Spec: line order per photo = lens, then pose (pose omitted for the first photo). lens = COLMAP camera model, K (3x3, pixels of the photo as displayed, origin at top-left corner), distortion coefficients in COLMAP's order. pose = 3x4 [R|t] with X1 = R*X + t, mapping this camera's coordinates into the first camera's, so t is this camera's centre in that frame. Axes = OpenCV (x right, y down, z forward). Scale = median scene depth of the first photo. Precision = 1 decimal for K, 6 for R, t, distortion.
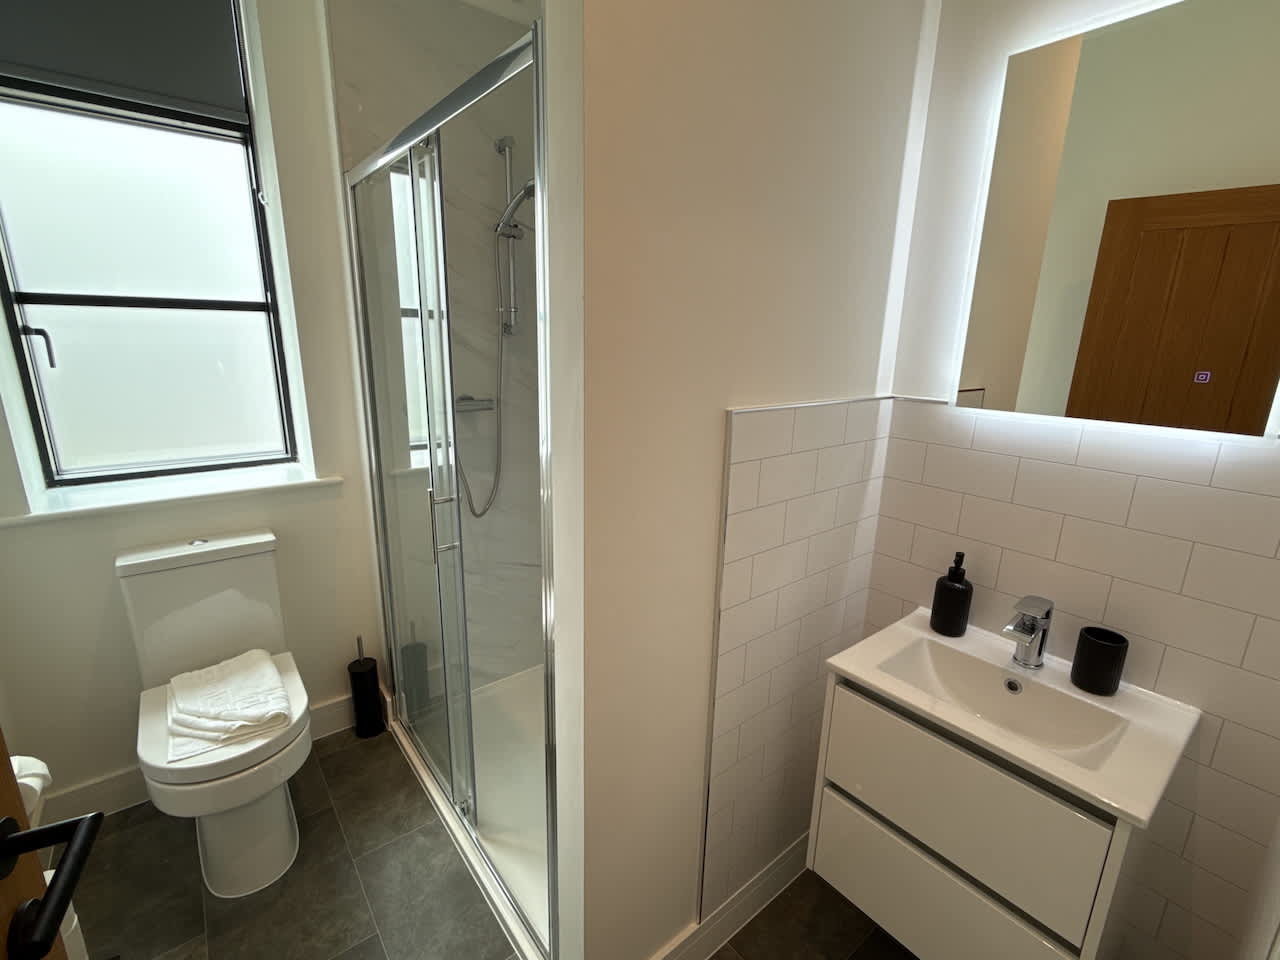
lens RADIAL K [[580.3, 0, 638.2], [0, 580.3, 479.6], [0, 0, 1]] dist [0.001407, -0.000587]
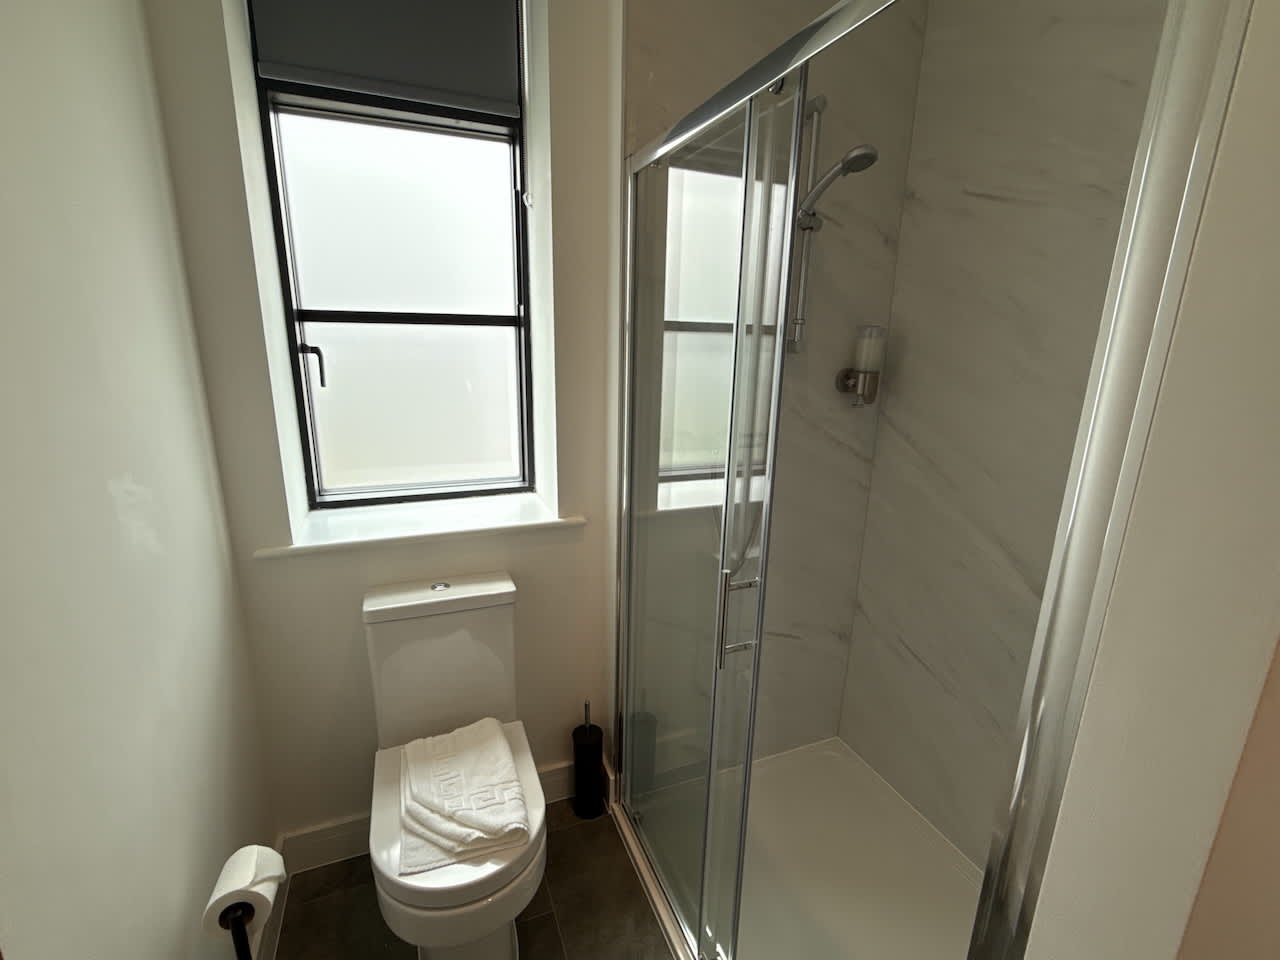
lens RADIAL K [[582.5, 0, 640.0], [0, 582.5, 480.0], [0, 0, 1]] dist [-0.003307, -0.000089]
pose [[0.957323, 0.066773, -0.281202, -0.217399], [-0.070195, 0.997531, -0.002102, -0.071962], [0.280367, 0.021751, 0.959646, 0.218979]]
